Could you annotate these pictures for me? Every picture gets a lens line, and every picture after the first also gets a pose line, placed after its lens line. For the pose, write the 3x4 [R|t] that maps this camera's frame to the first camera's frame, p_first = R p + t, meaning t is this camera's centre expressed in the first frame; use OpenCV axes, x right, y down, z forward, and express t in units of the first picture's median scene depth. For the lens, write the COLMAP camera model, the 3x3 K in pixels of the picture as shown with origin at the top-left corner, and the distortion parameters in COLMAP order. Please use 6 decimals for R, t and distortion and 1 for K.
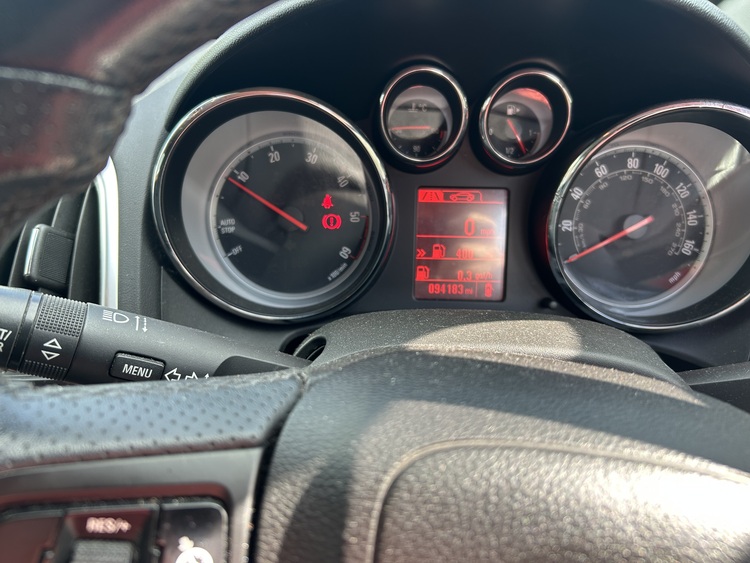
lens RADIAL K [[569.4, 0, 372.2], [0, 569.4, 284.8], [0, 0, 1]] dist [-0.029995, -0.000942]
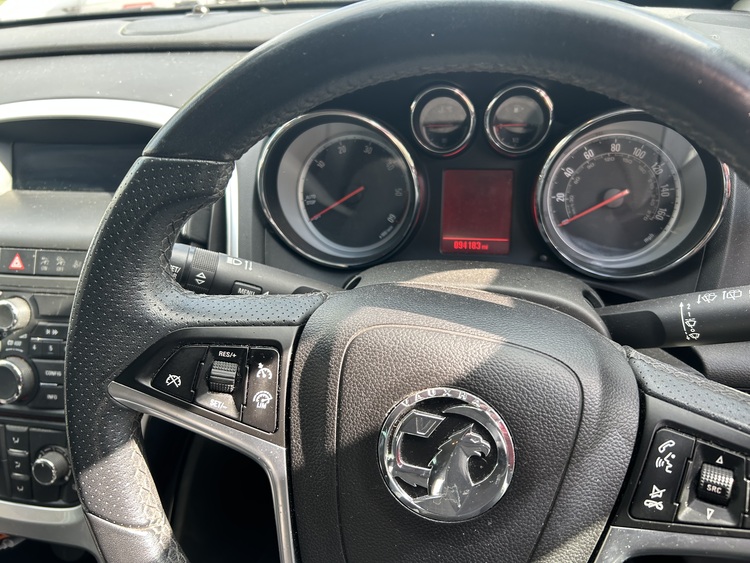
lens RADIAL K [[569.4, 0, 372.2], [0, 569.4, 284.8], [0, 0, 1]] dist [-0.029995, -0.000942]
pose [[0.977501, 0.024180, -0.209542, 0.207196], [-0.005795, 0.996112, 0.087909, -0.017054], [0.210853, -0.084717, 0.973840, -0.389086]]
